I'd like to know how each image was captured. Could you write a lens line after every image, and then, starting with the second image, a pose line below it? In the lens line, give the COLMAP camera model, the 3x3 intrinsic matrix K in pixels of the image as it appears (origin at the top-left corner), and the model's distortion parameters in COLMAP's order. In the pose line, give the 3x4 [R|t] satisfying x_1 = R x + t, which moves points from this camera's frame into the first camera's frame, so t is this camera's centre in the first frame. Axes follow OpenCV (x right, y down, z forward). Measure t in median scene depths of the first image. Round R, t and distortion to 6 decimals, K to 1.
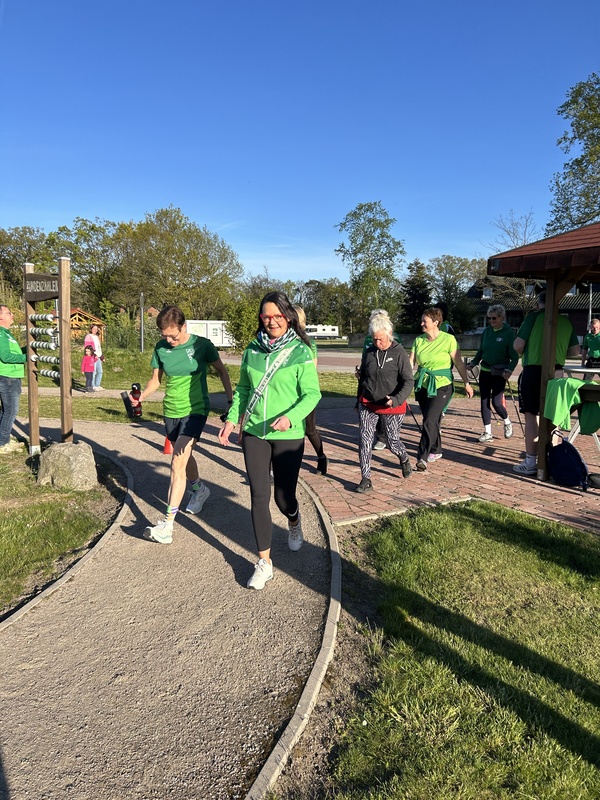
lens RADIAL K [[597.9, 0, 299.0], [0, 597.9, 393.8], [0, 0, 1]] dist [0.045200, -0.051576]
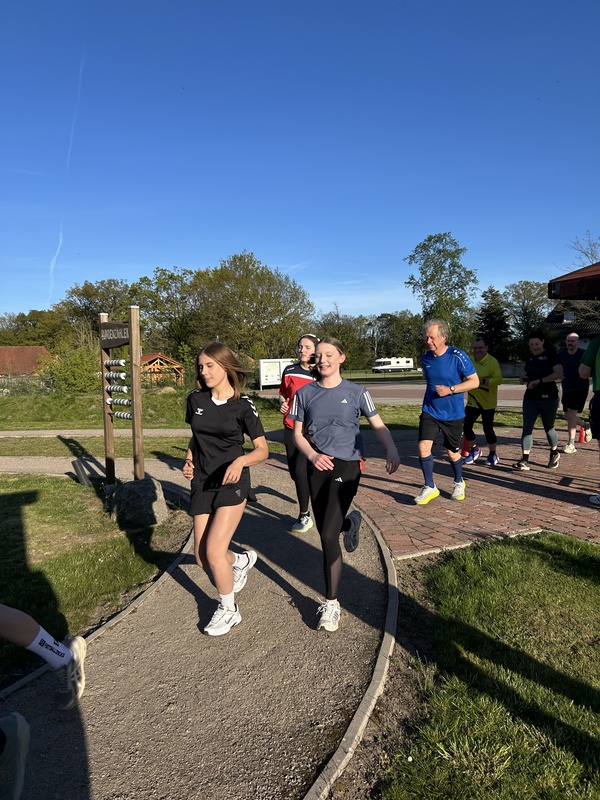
lens RADIAL K [[599.5, 0, 298.9], [0, 599.5, 393.8], [0, 0, 1]] dist [0.043934, -0.049509]
pose [[0.991342, -0.038543, -0.125518, 0.039041], [0.030961, 0.997608, -0.061800, 0.005259], [0.127599, 0.057378, 0.990165, -0.014340]]
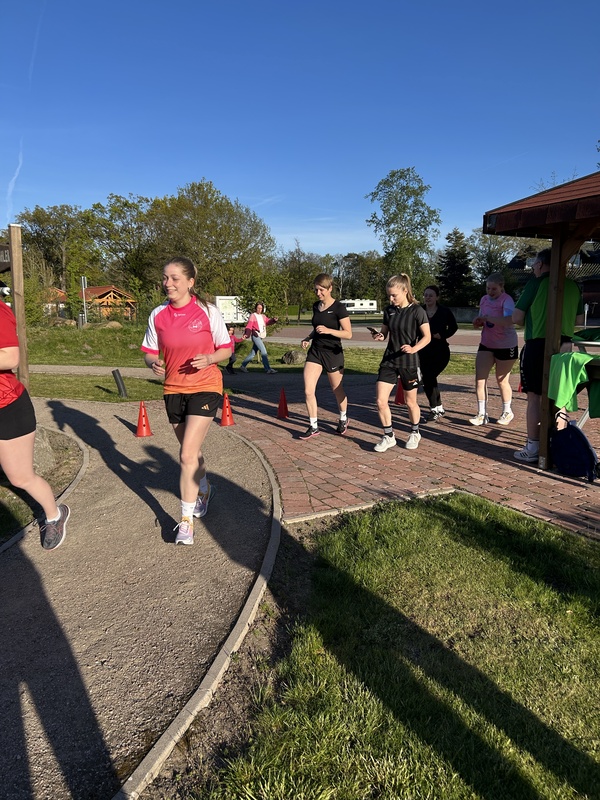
lens RADIAL K [[599.5, 0, 298.5], [0, 599.5, 400.5], [0, 0, 1]] dist [0.043135, -0.044876]
pose [[0.997734, -0.001826, -0.067262, 0.143442], [0.005223, 0.998717, 0.050363, -0.003042], [0.067083, -0.050600, 0.996463, 0.140685]]
